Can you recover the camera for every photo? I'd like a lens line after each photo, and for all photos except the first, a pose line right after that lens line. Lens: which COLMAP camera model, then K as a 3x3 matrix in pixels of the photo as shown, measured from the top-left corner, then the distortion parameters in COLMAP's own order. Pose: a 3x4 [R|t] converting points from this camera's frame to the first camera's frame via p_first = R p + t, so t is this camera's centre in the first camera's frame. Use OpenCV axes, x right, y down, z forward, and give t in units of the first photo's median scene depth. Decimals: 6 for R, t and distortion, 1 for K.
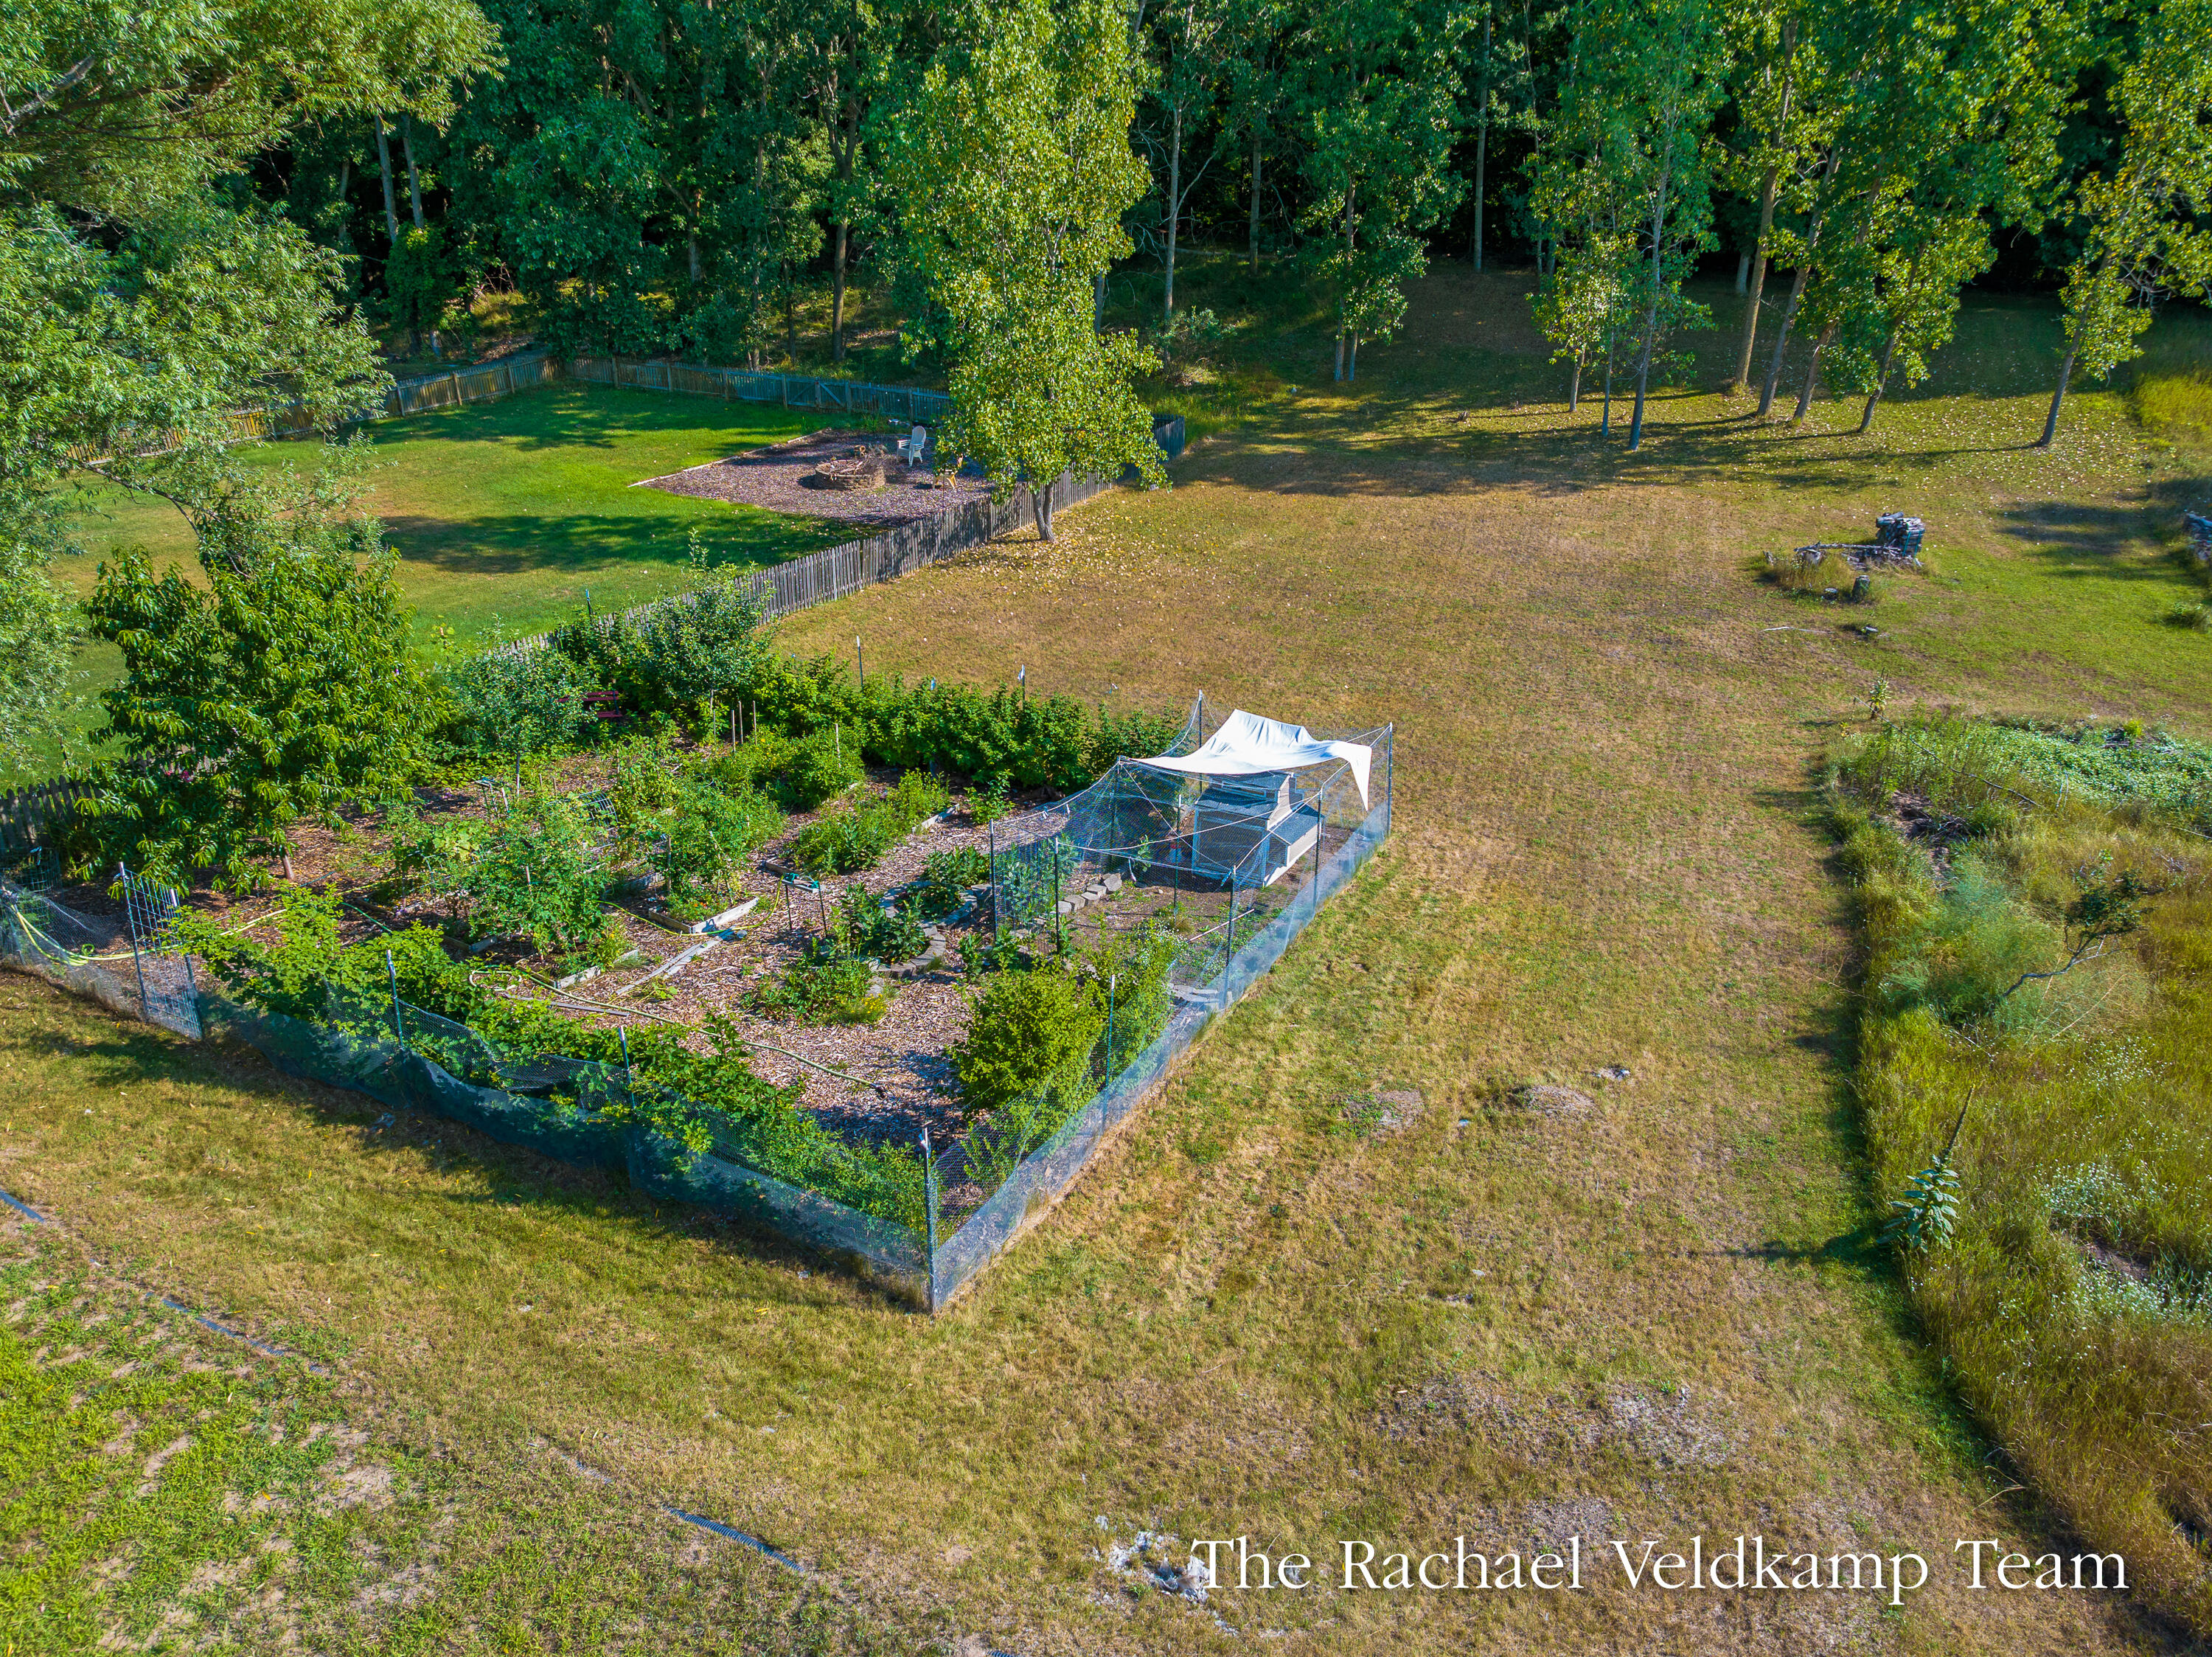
lens RADIAL K [[1582.1, 0, 1101.6], [0, 1582.1, 835.8], [0, 0, 1]] dist [-0.050833, 0.028647]
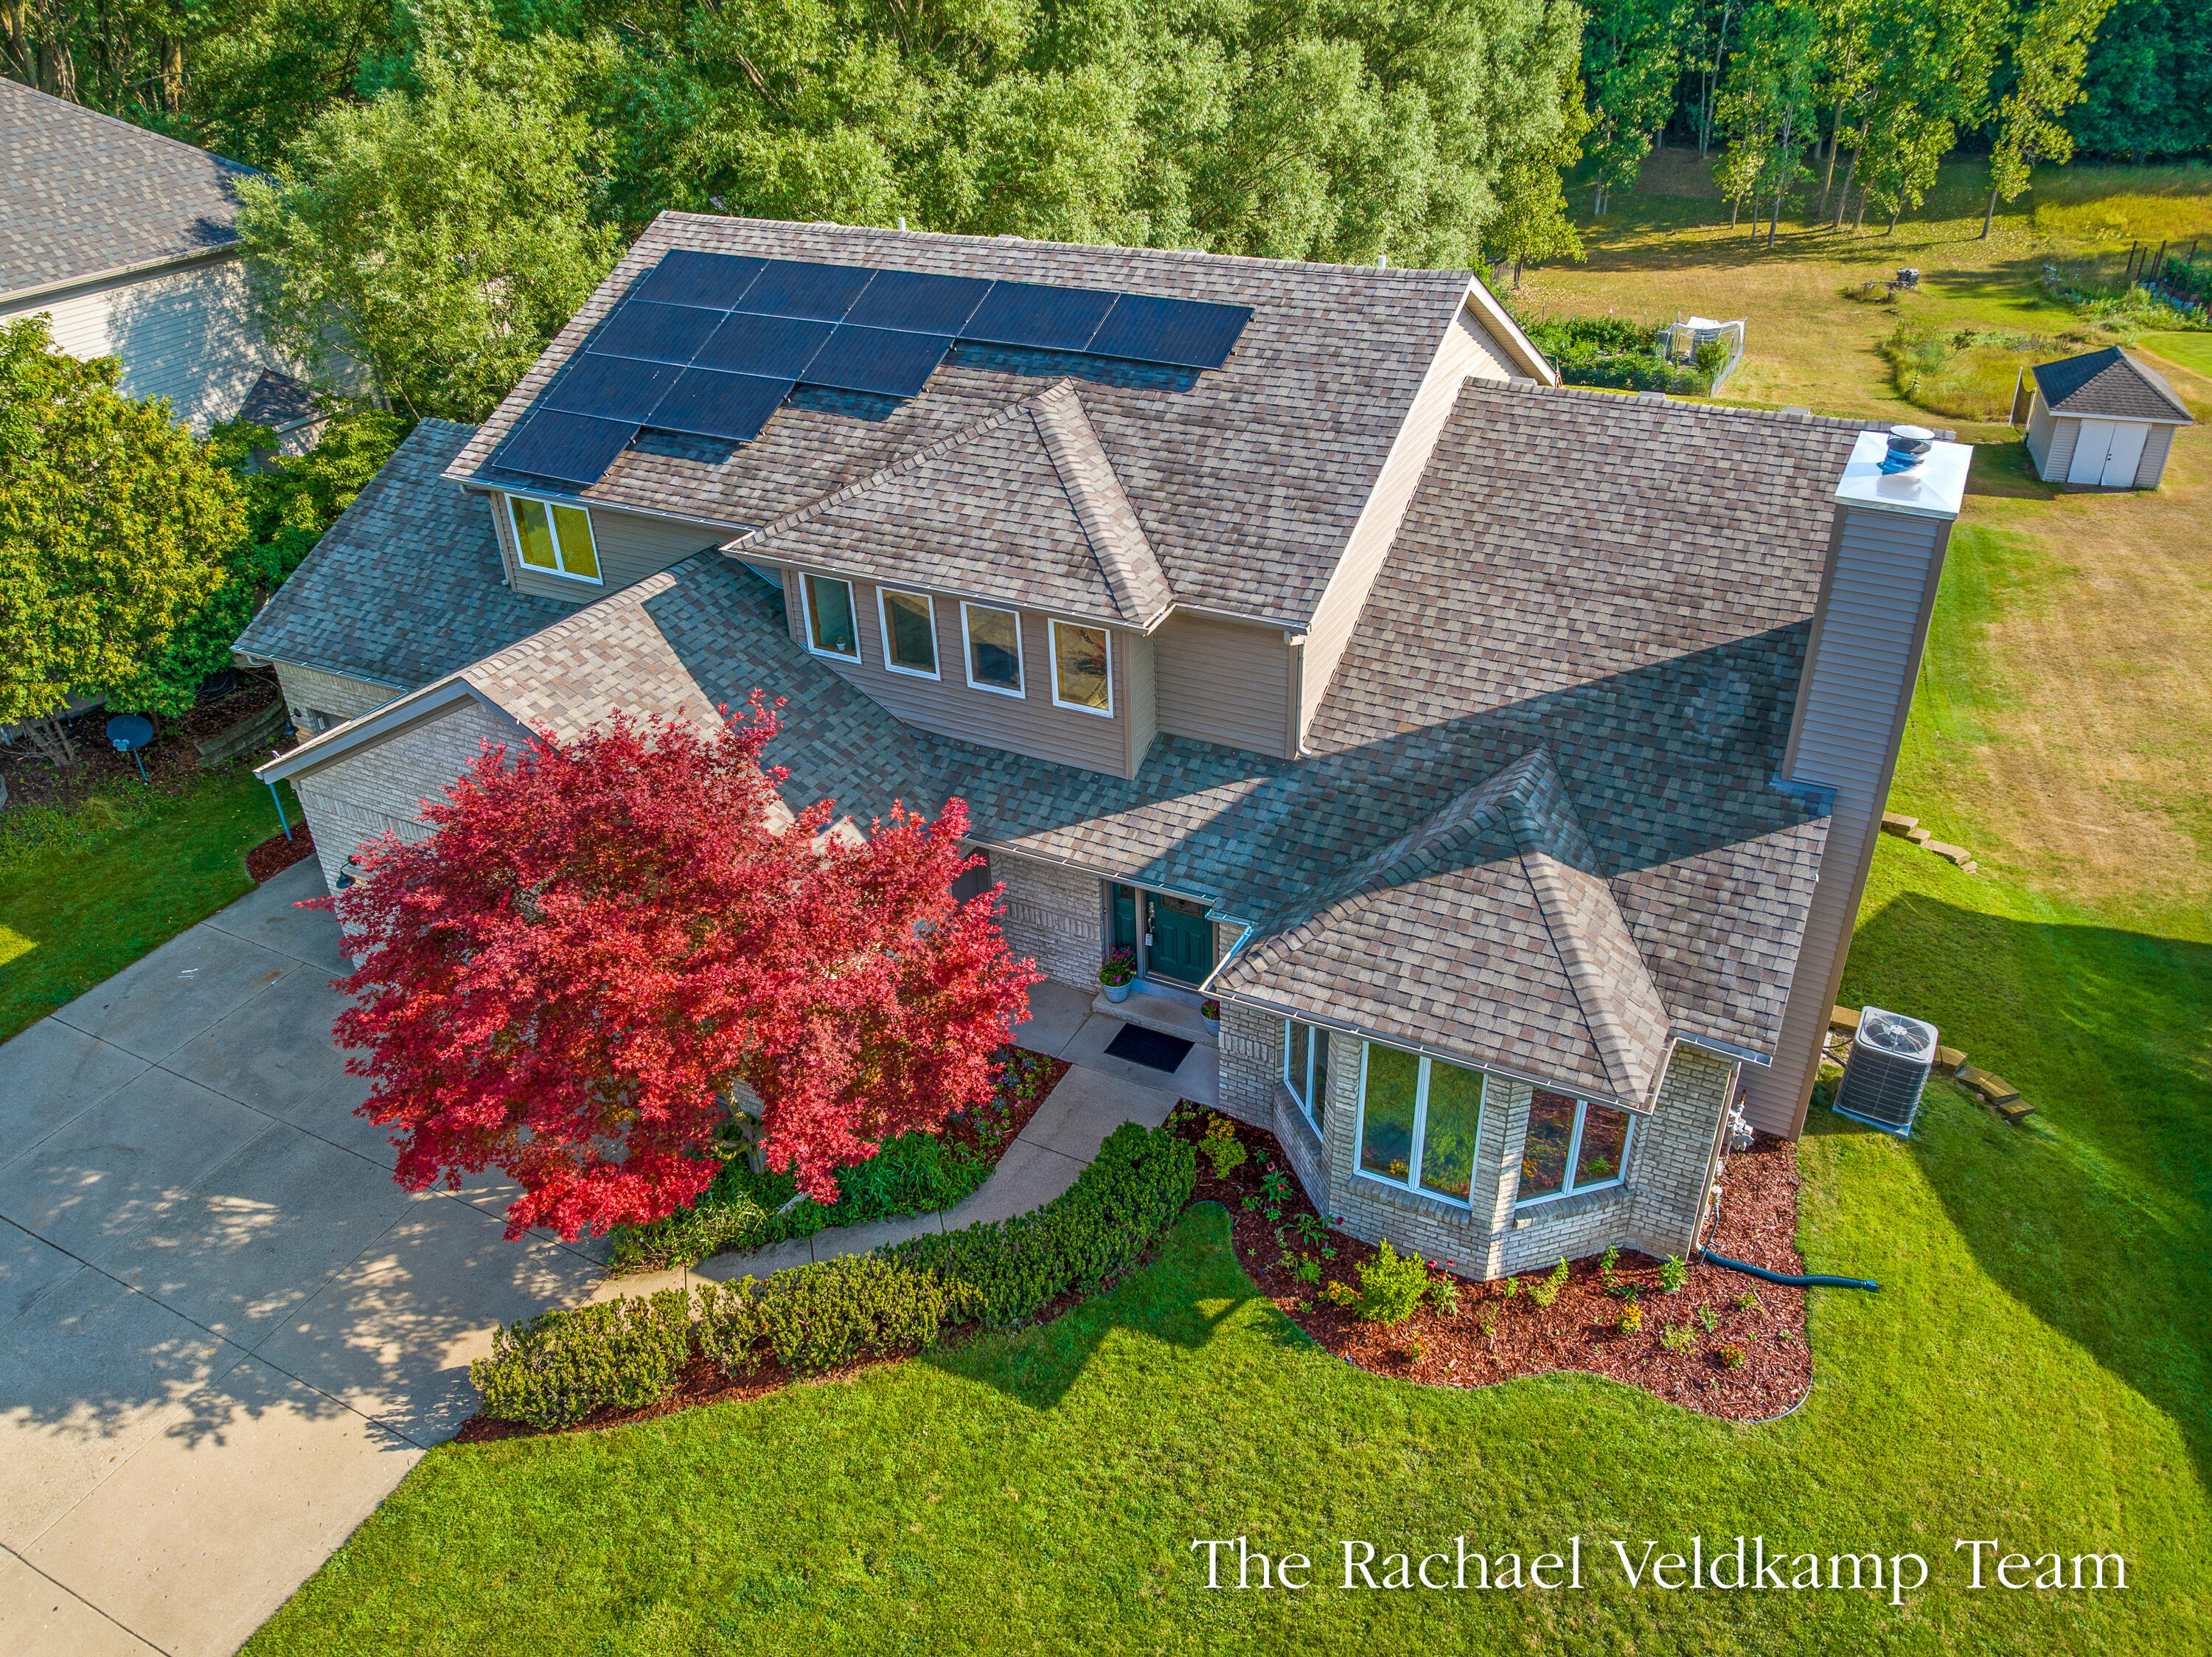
lens RADIAL K [[1582.1, 0, 1115.1], [0, 1582.1, 824.5], [0, 0, 1]] dist [-0.050833, 0.028647]
pose [[0.999501, -0.031476, 0.002723, -0.533847], [0.031183, 0.996689, 0.075093, 0.316849], [-0.005078, -0.074971, 0.997173, -1.042159]]
